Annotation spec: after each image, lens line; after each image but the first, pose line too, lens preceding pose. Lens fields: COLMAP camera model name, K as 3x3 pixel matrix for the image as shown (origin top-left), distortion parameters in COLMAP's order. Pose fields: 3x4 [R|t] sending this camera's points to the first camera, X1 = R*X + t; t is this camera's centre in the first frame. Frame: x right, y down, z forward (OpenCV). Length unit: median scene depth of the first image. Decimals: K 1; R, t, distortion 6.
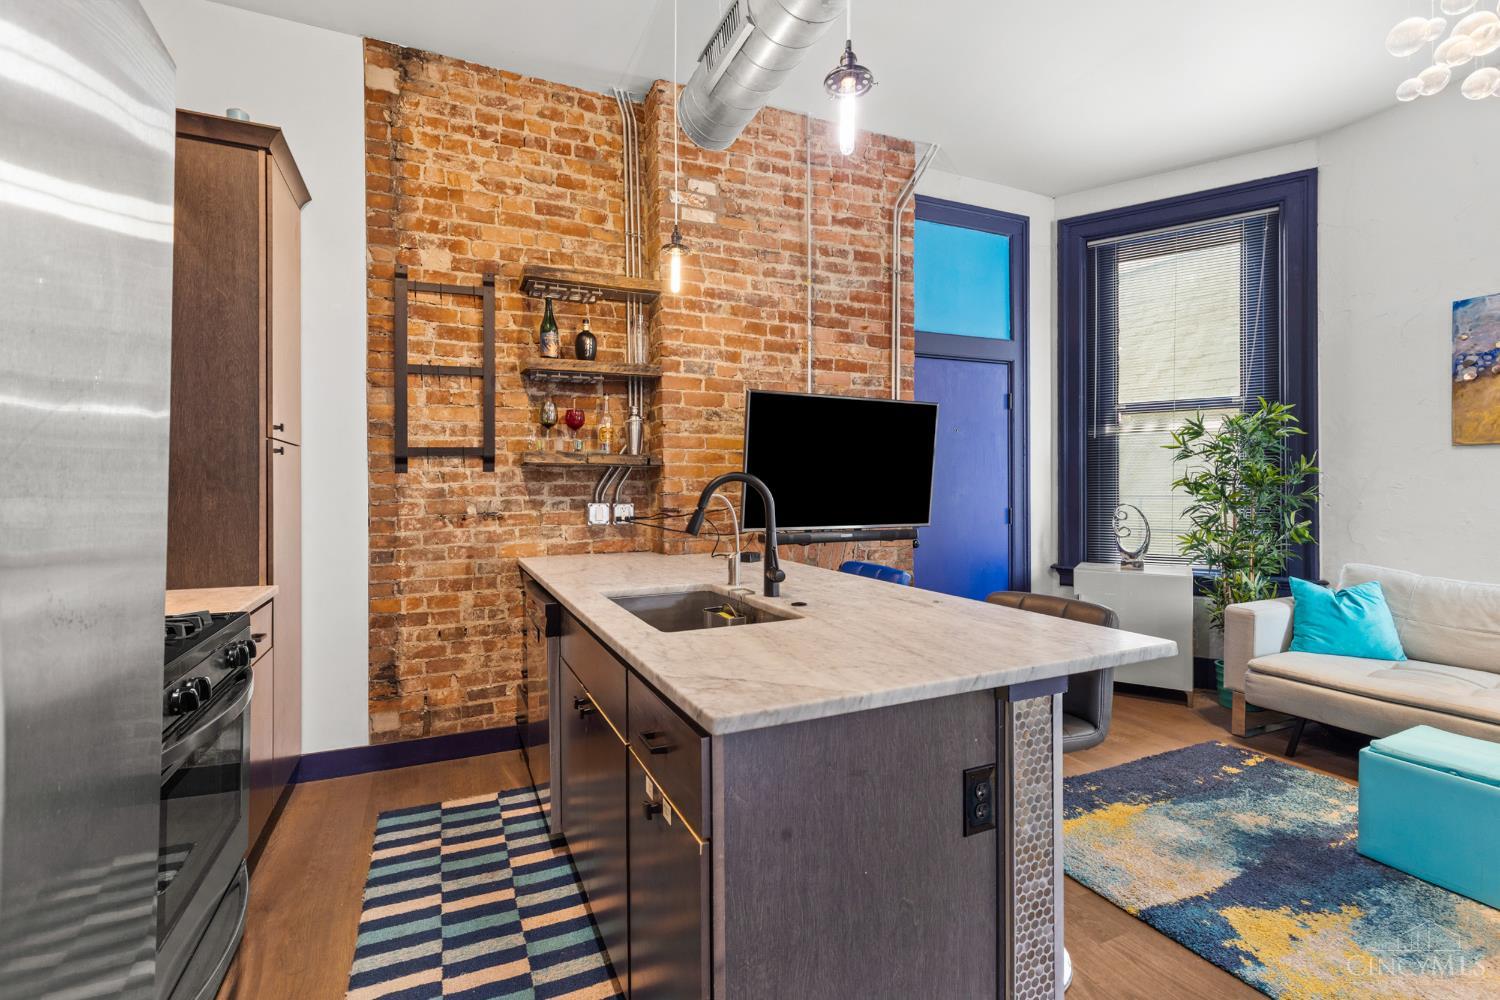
lens RADIAL K [[671.3, 0, 740.4], [0, 671.3, 491.3], [0, 0, 1]] dist [0.004116, -0.000553]
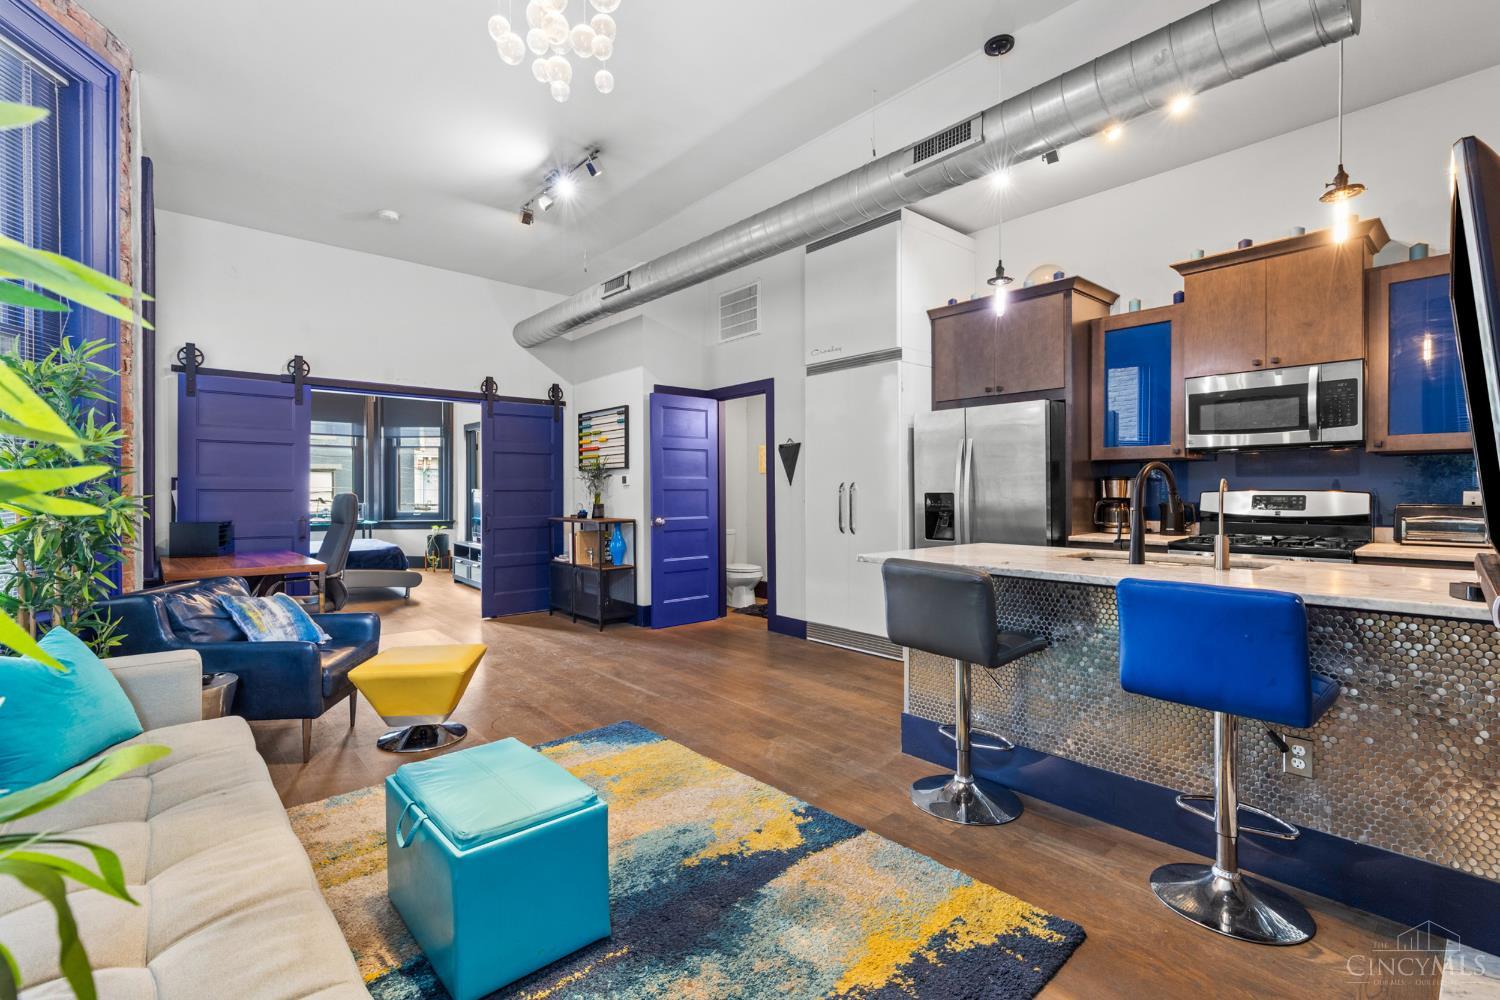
lens RADIAL K [[671.3, 0, 739.8], [0, 671.3, 493.9], [0, 0, 1]] dist [0.004116, -0.000553]
pose [[-0.957193, 0.006918, -0.289367, 0.712940], [0.003932, 0.999933, 0.010896, 0.009190], [0.289423, 0.009292, -0.957156, 1.285707]]
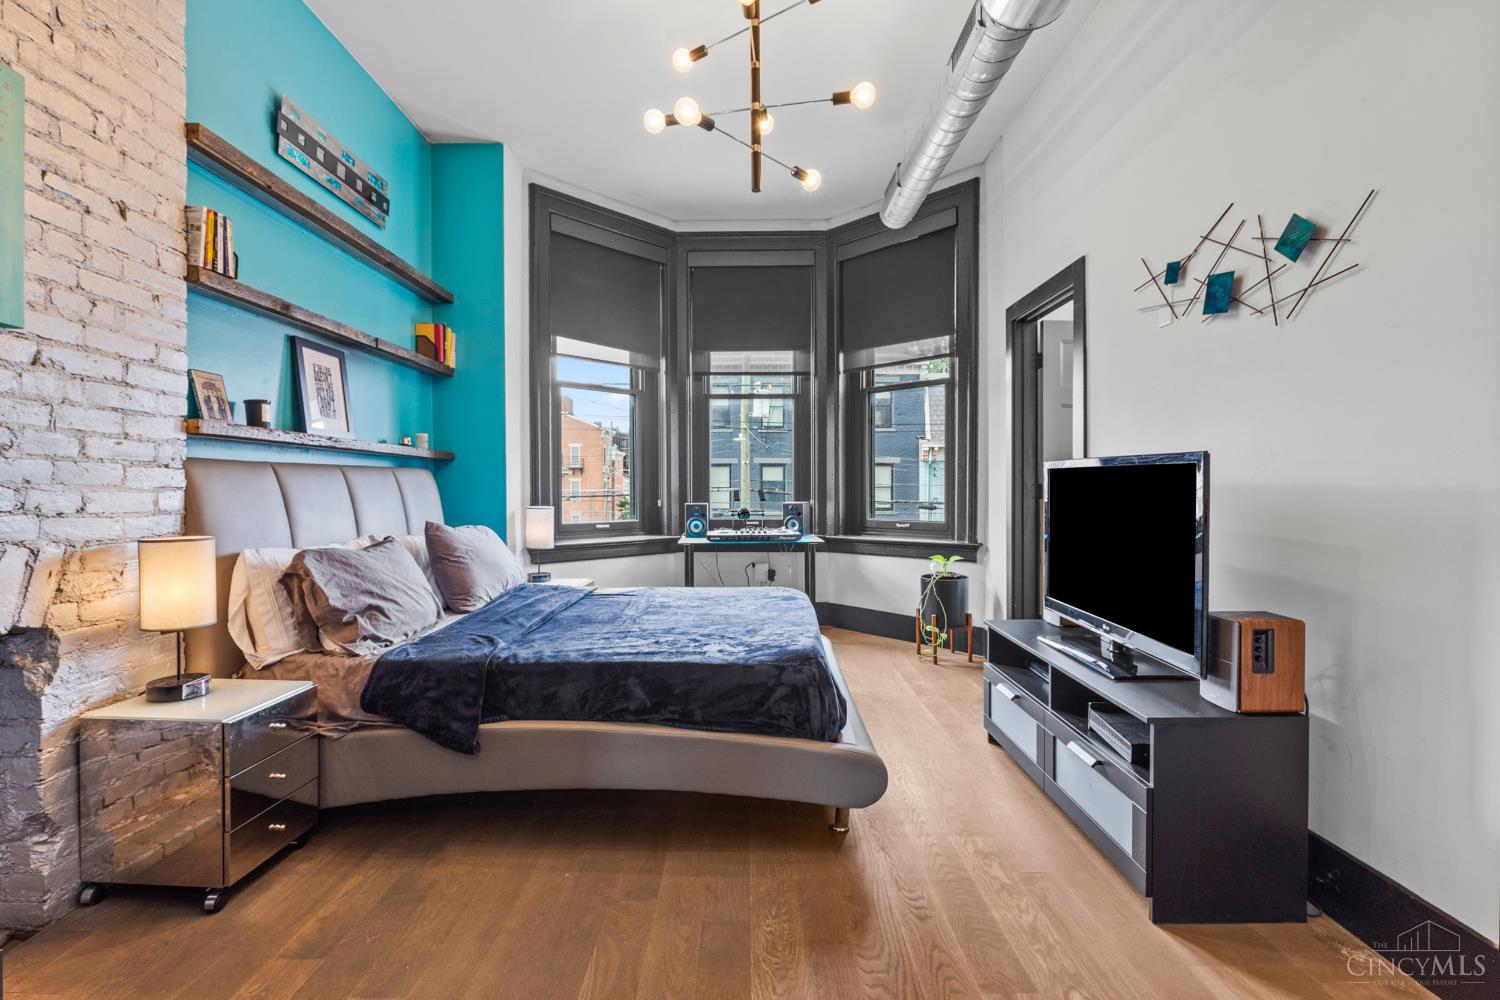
lens RADIAL K [[671.3, 0, 738.8], [0, 671.3, 495.1], [0, 0, 1]] dist [0.004116, -0.000553]
pose [[-0.910108, 0.001194, 0.414370, 0.966958], [0.006504, 0.999914, 0.011404, 0.045335], [-0.414321, 0.013074, -0.910037, -0.697162]]
